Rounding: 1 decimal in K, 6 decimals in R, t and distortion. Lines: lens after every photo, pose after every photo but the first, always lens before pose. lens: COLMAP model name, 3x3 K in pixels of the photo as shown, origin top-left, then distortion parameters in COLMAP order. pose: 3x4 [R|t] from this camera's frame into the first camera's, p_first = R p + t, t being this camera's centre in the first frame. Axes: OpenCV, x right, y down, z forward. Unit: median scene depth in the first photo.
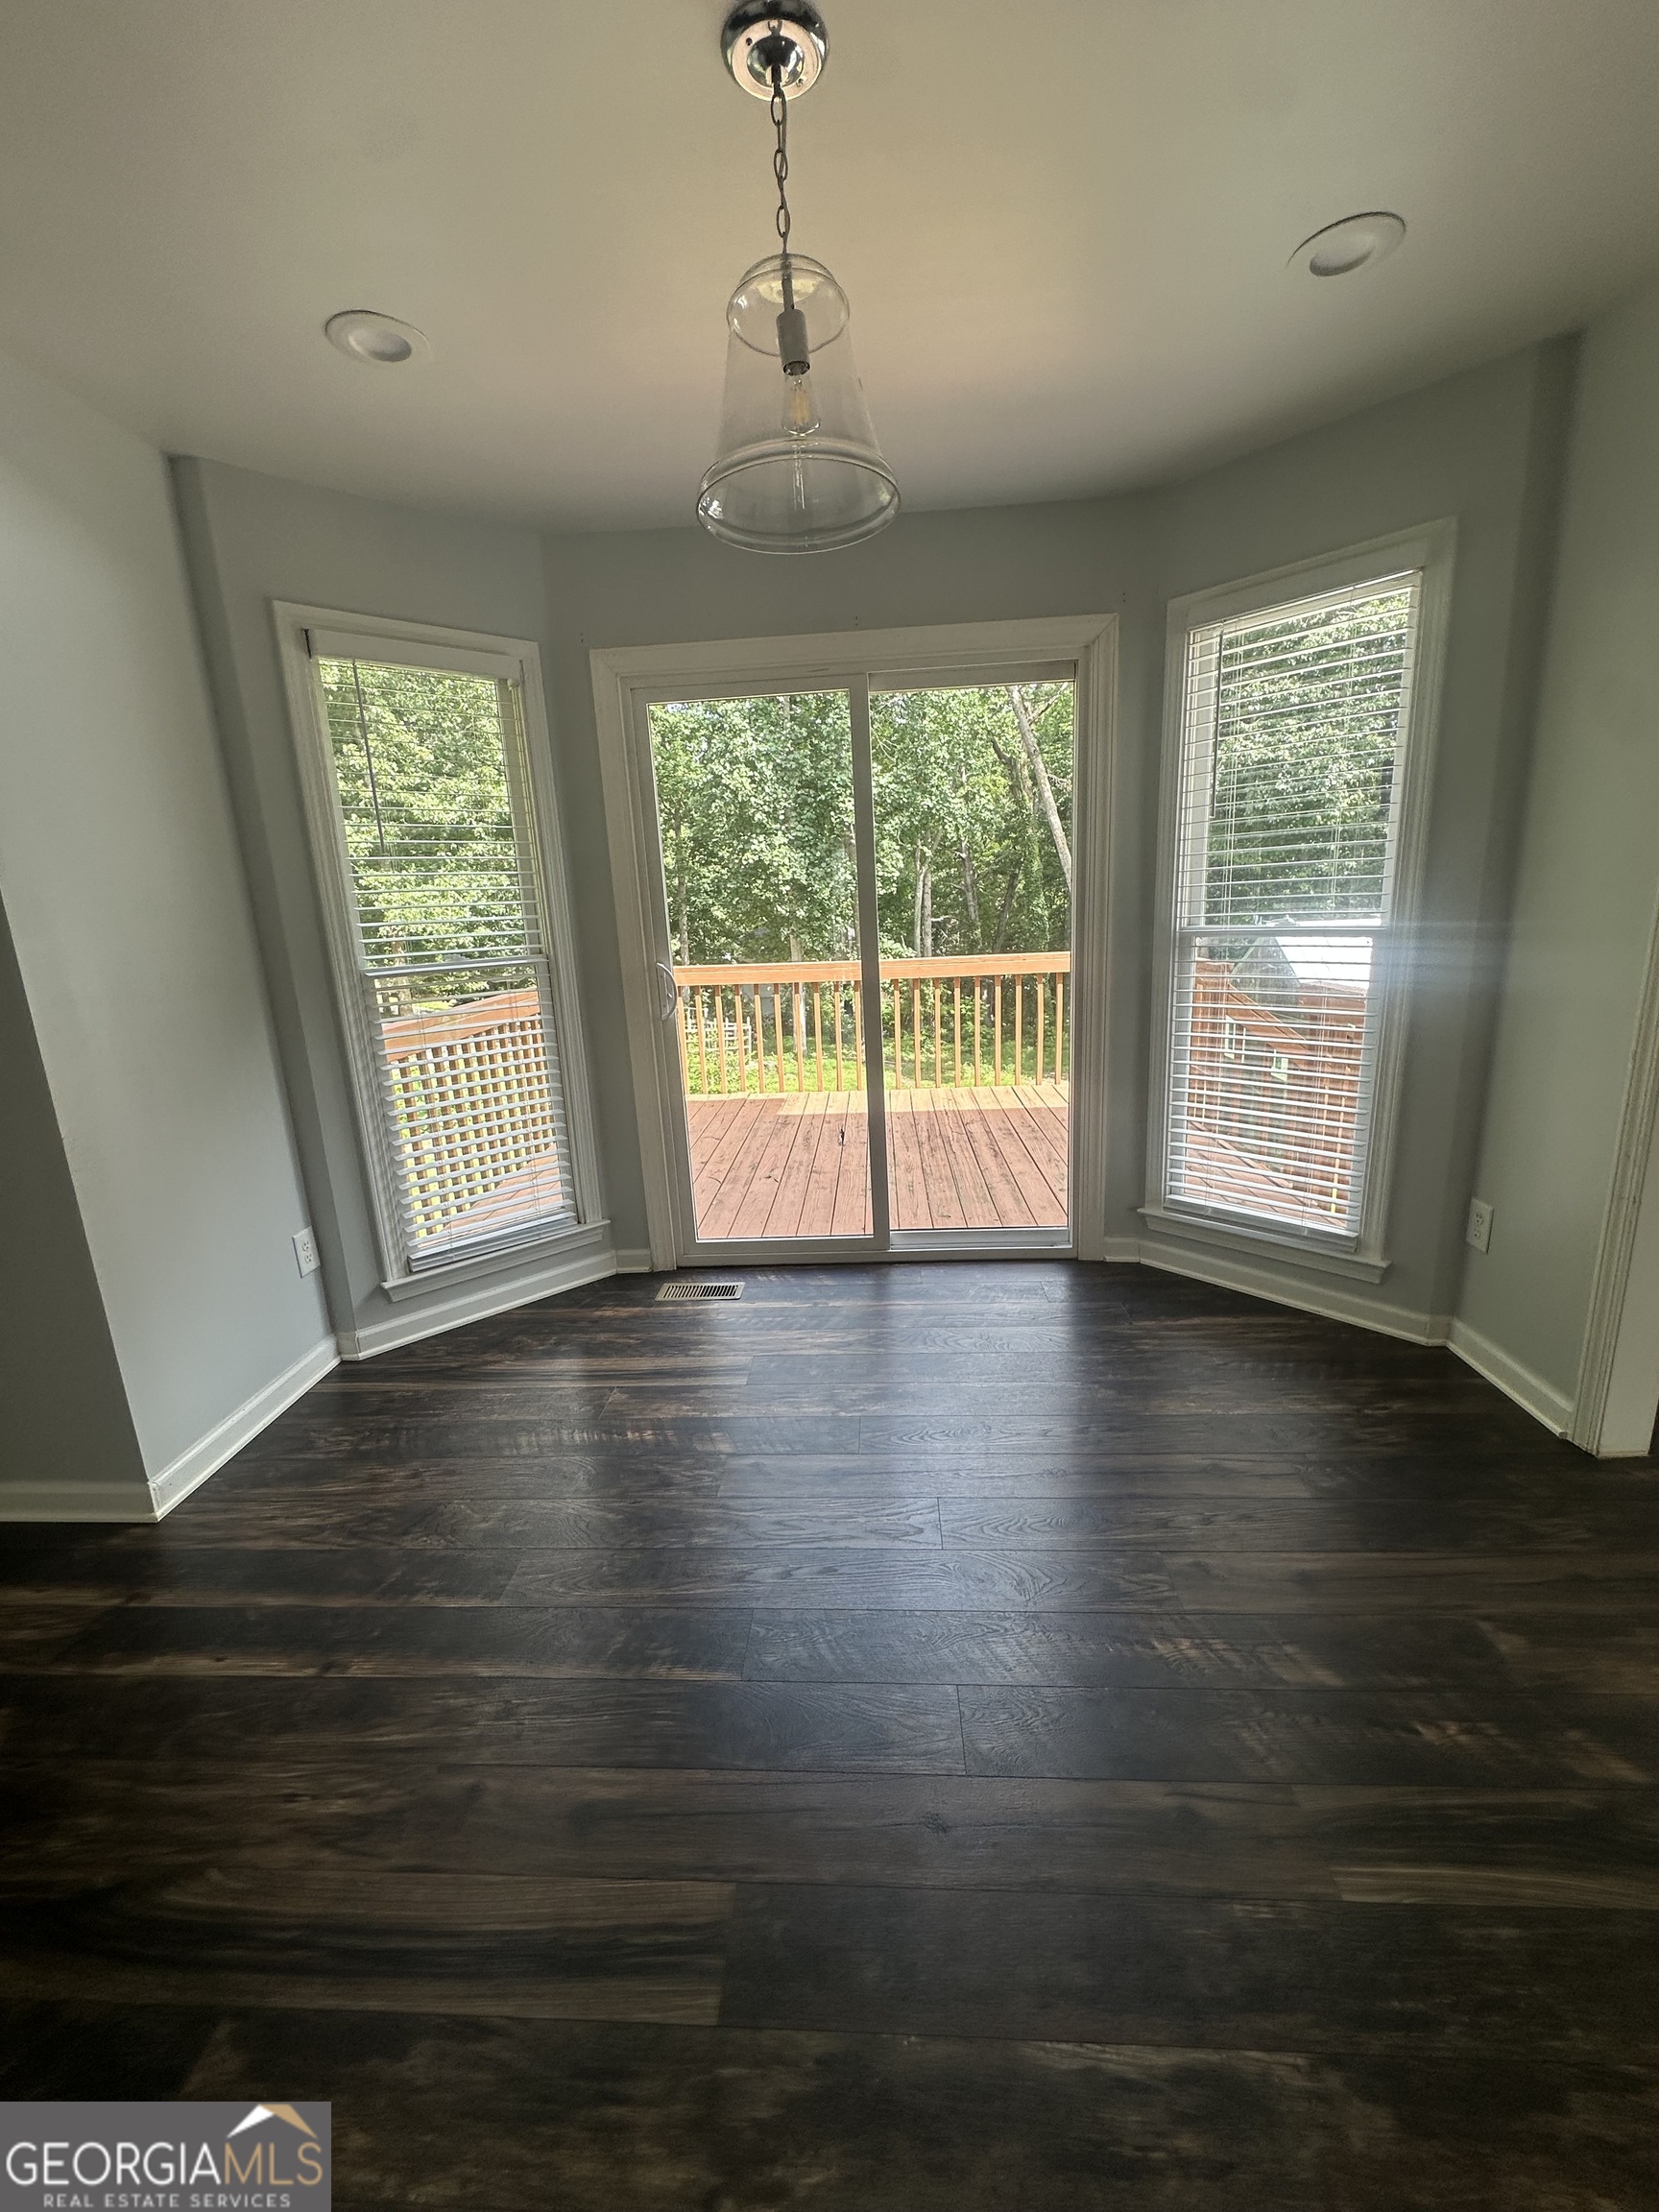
lens RADIAL K [[884.5, 0, 842.6], [0, 884.5, 1101.5], [0, 0, 1]] dist [-0.005408, 0.001356]
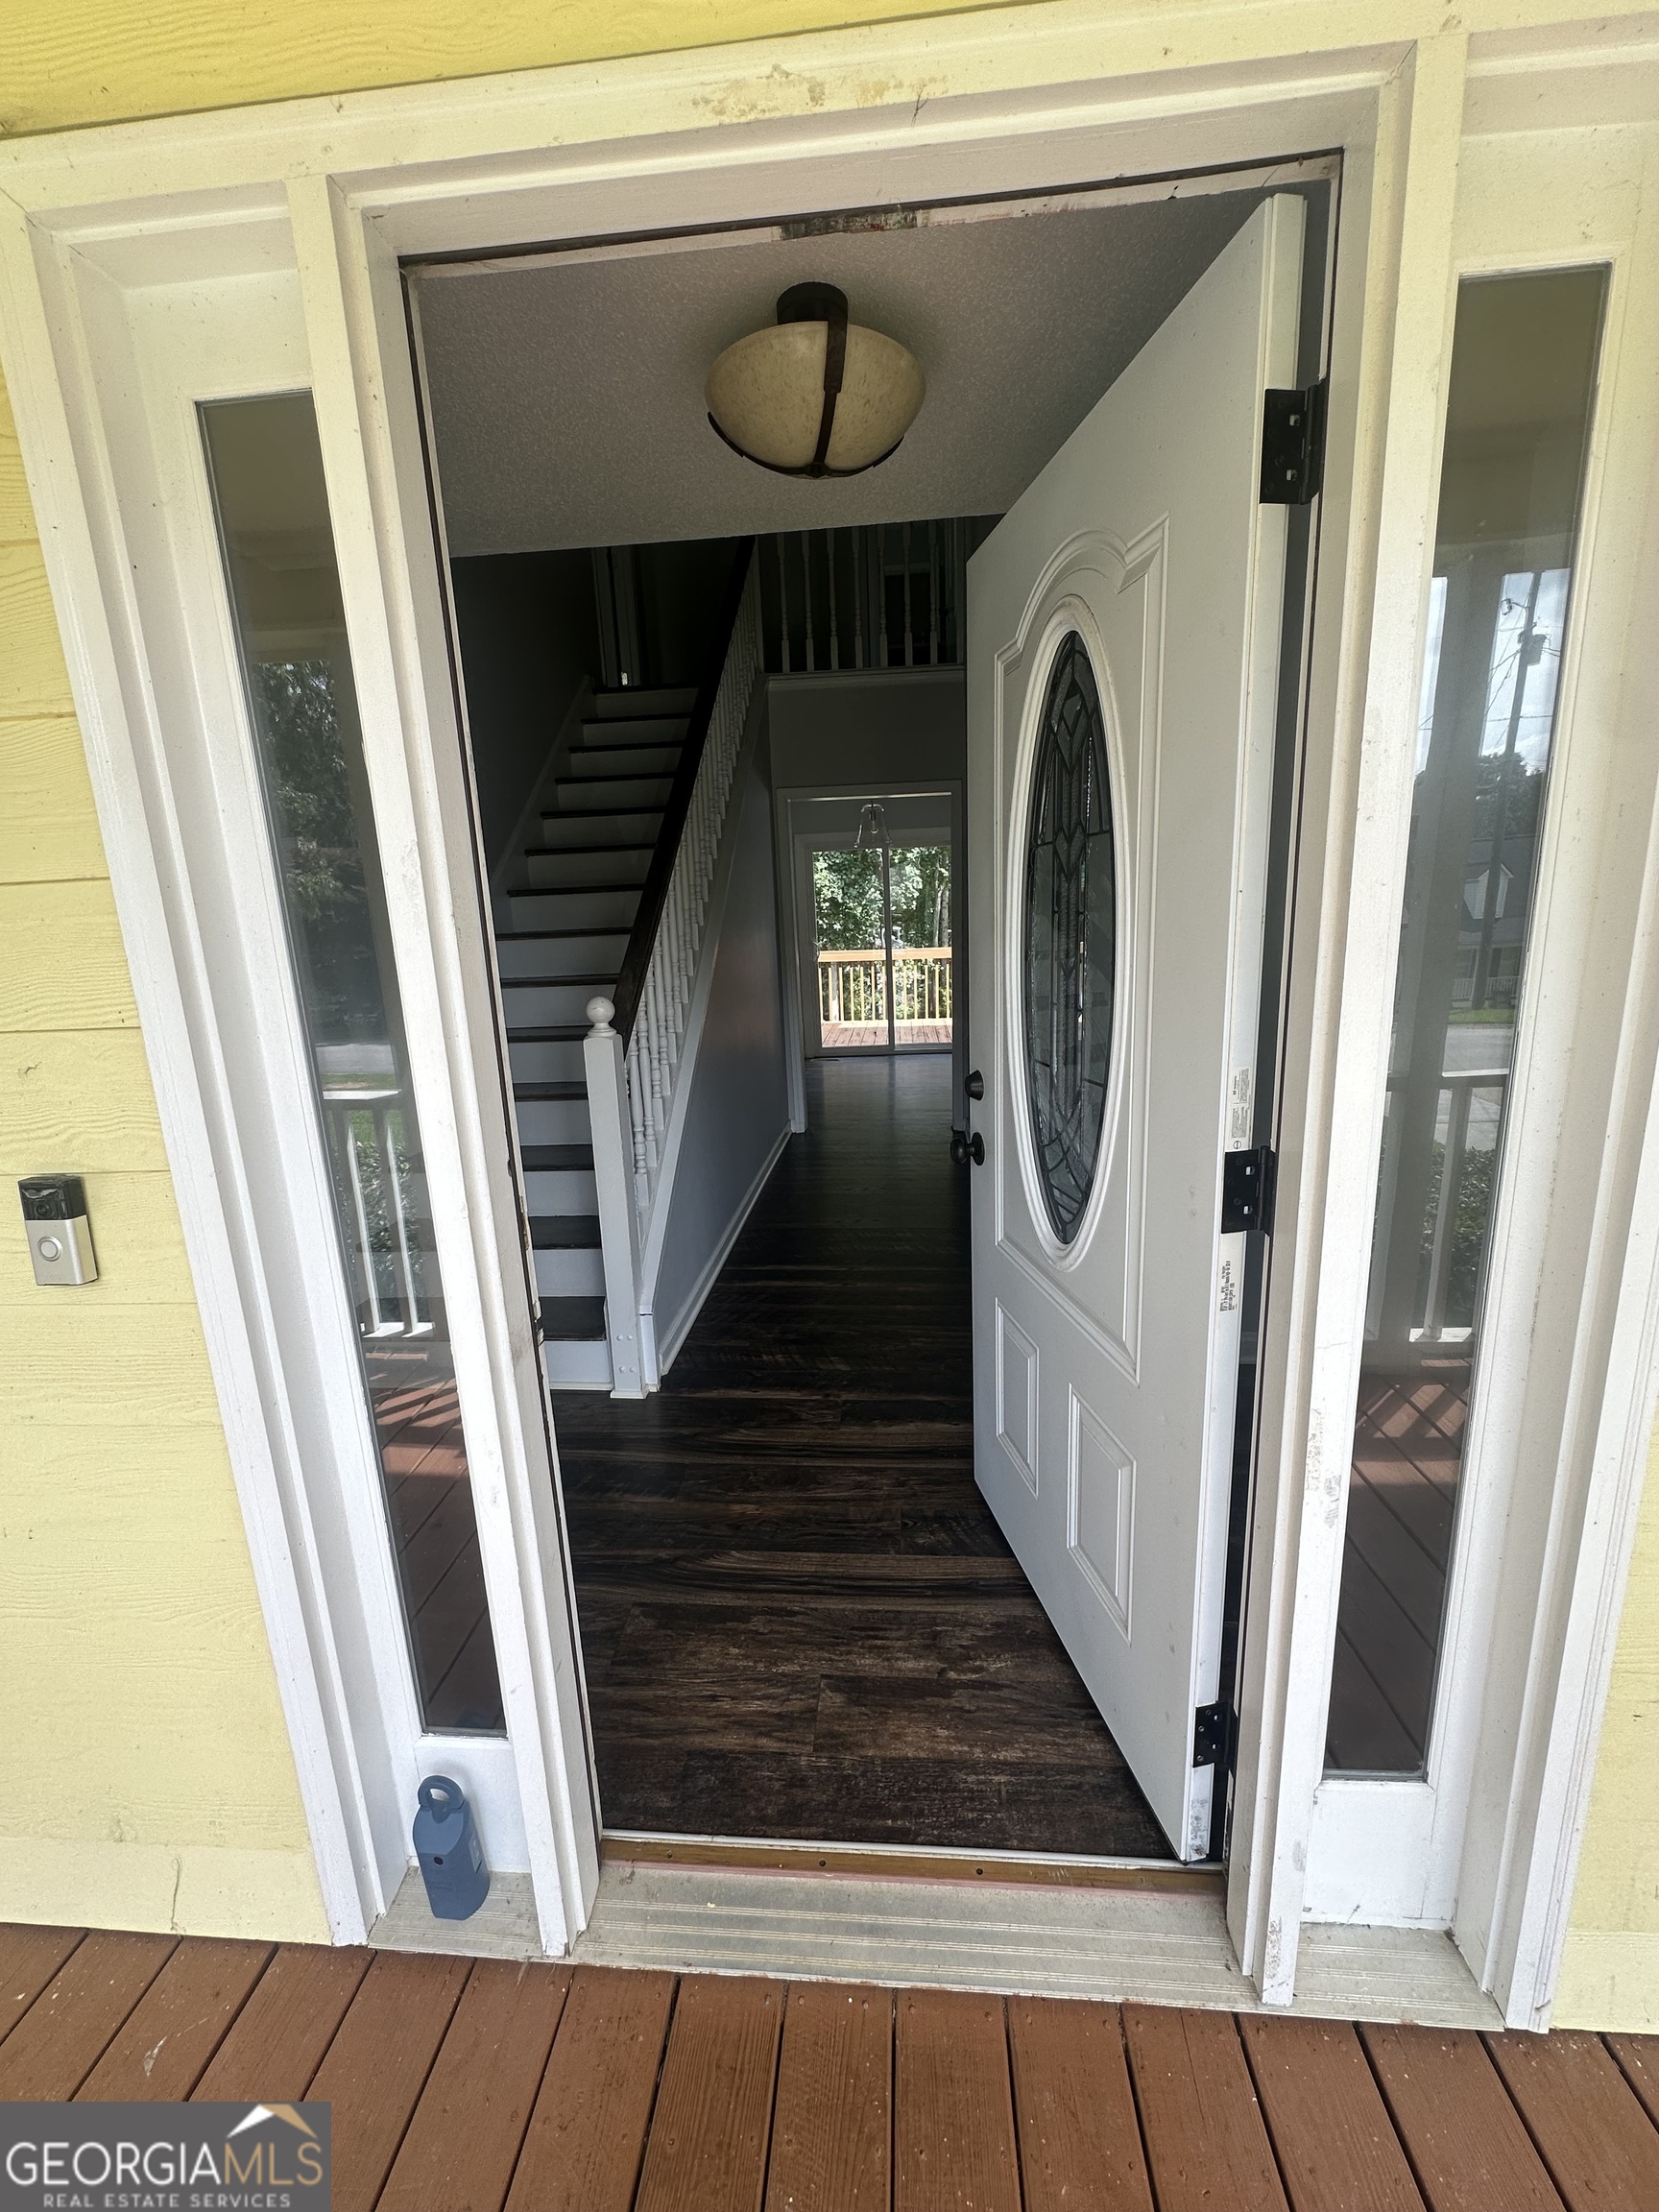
lens RADIAL K [[884.5, 0, 831.2], [0, 884.5, 1101.0], [0, 0, 1]] dist [-0.005408, 0.001356]
pose [[0.999108, 0.009739, -0.041089, -0.003691], [-0.010366, 0.999833, -0.015078, 0.048276], [0.040936, 0.015490, 0.999042, -0.218347]]
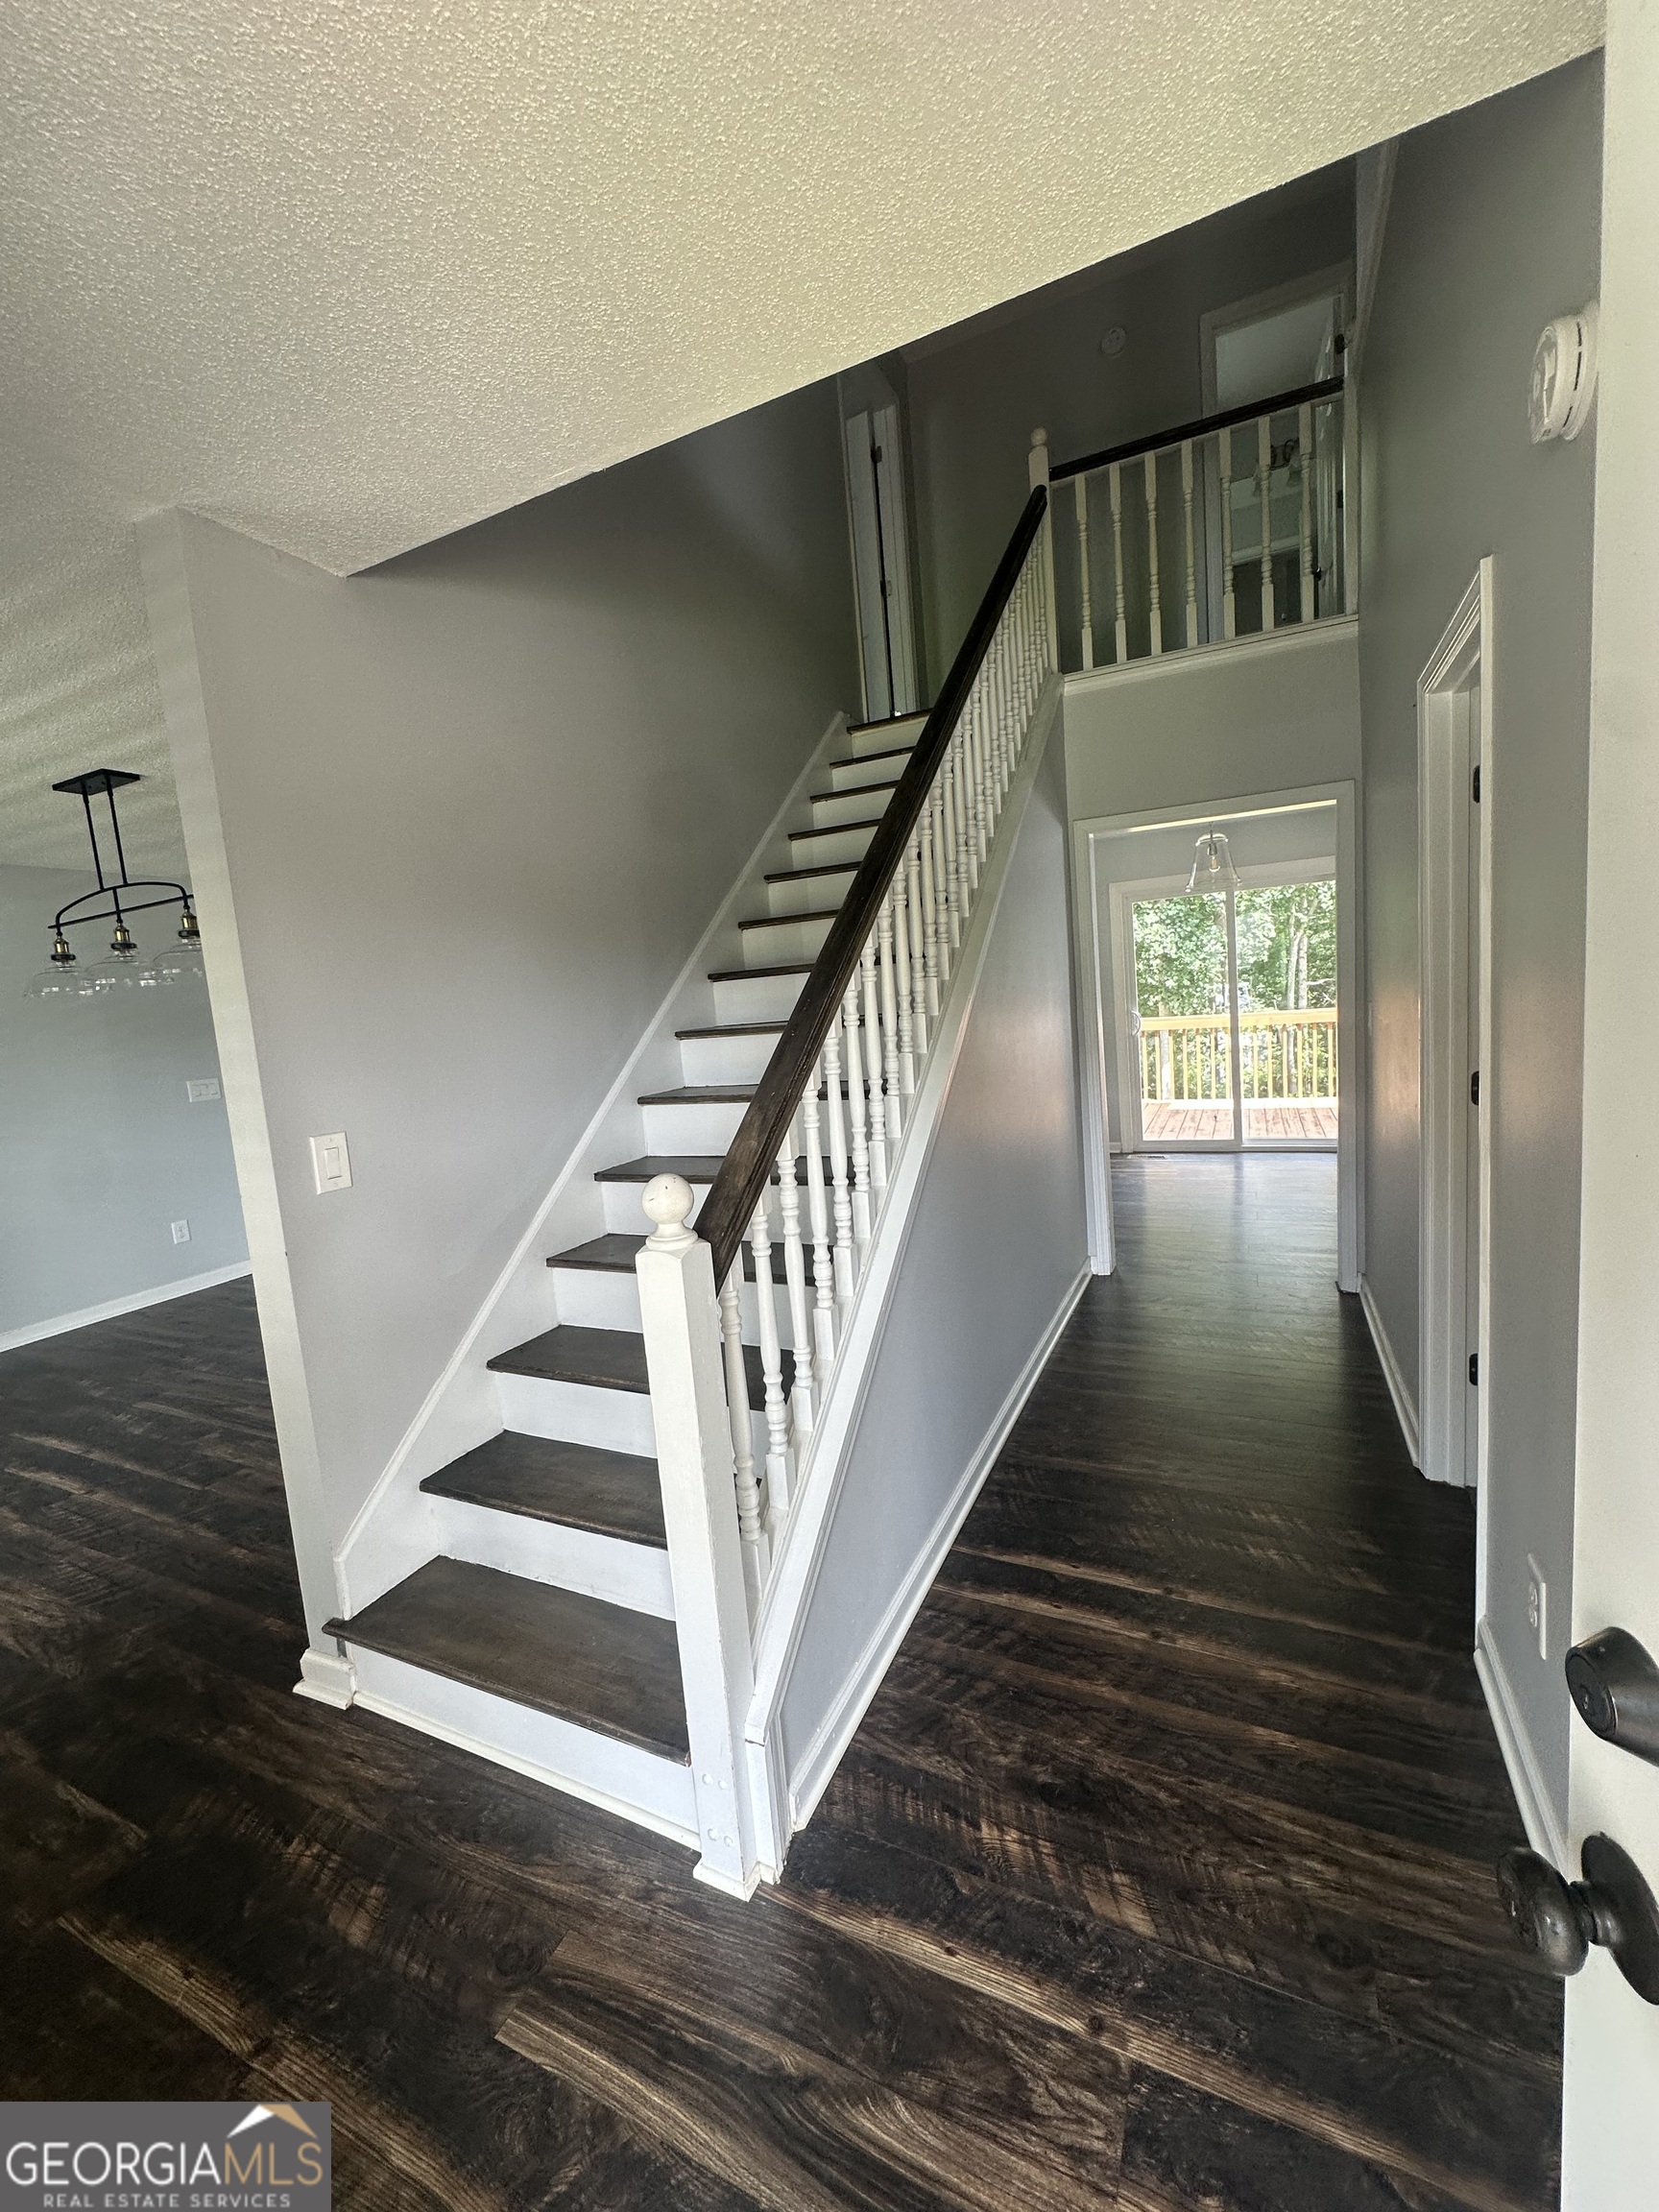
lens RADIAL K [[884.5, 0, 830.1], [0, 884.5, 1095.2], [0, 0, 1]] dist [-0.005408, 0.001356]
pose [[0.919519, 0.012979, -0.392832, -0.003229], [-0.047380, 0.995827, -0.078004, 0.033887], [0.390180, 0.090338, 0.916296, -0.165834]]
